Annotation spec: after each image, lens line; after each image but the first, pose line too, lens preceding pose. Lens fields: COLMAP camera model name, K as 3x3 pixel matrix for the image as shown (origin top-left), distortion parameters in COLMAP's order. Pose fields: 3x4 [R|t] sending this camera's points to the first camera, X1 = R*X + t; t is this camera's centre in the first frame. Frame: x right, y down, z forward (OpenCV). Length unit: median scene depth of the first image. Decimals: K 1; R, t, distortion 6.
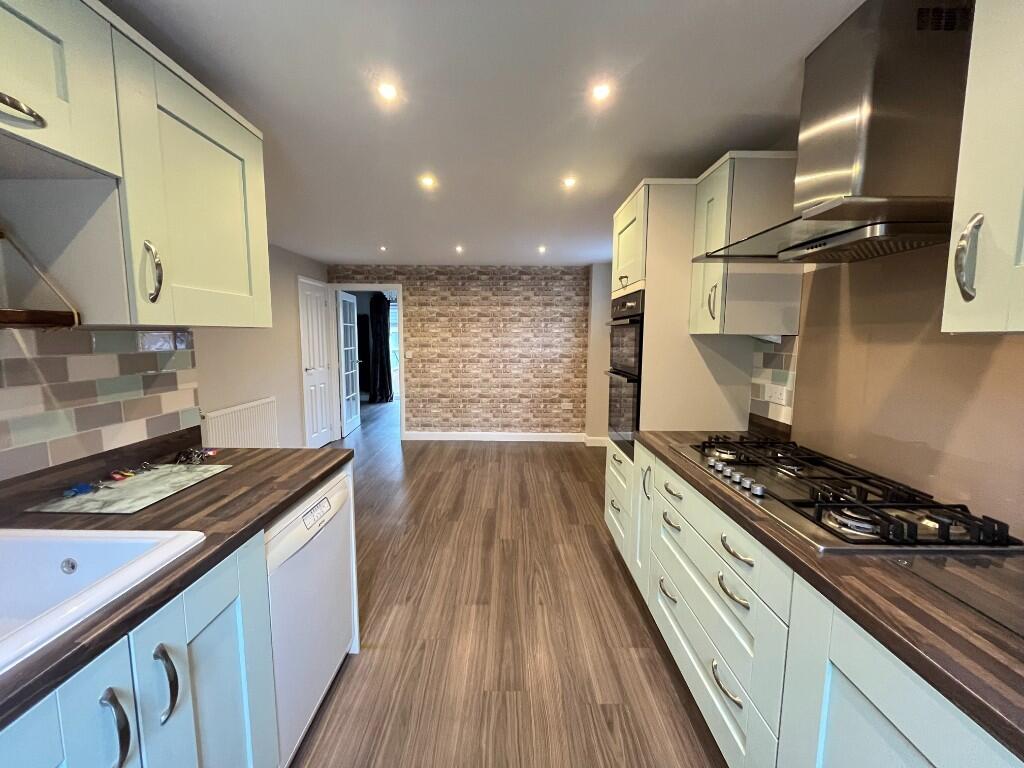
lens RADIAL K [[412.2, 0, 509.4], [0, 412.2, 385.3], [0, 0, 1]] dist [-0.002437, -0.000488]
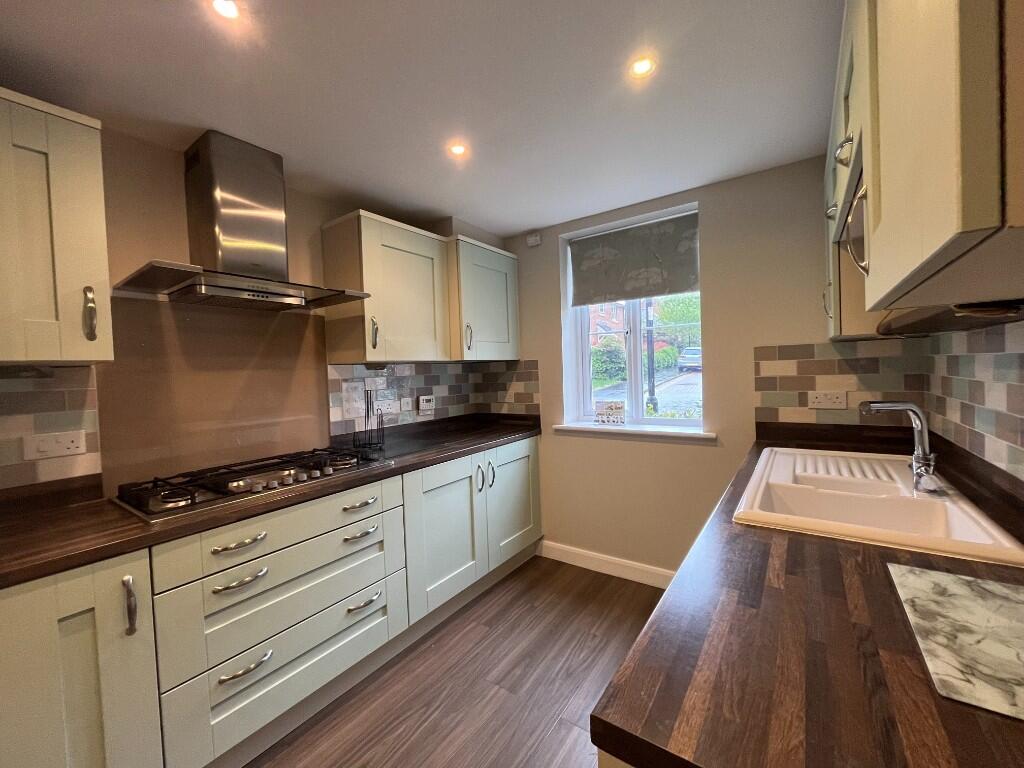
lens RADIAL K [[412.2, 0, 509.5], [0, 412.2, 380.8], [0, 0, 1]] dist [-0.002437, -0.000488]
pose [[-0.812884, 0.012042, 0.582302, -0.616571], [0.100595, 0.987664, 0.120004, -0.135217], [-0.573673, 0.156126, -0.804067, 1.498467]]
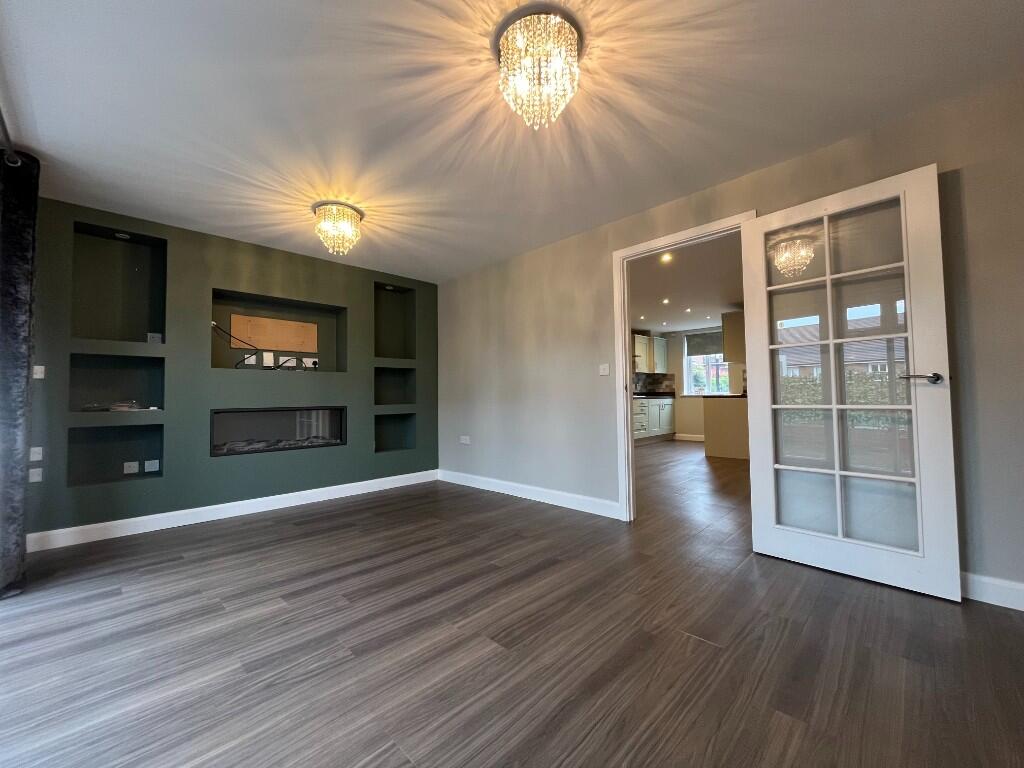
lens RADIAL K [[412.2, 0, 516.8], [0, 412.2, 383.1], [0, 0, 1]] dist [-0.002437, -0.000488]
pose [[-0.706219, 0.041188, 0.706794, -2.440411], [0.097742, 0.994419, 0.039714, -0.335058], [-0.701214, 0.097131, -0.706303, 6.334163]]
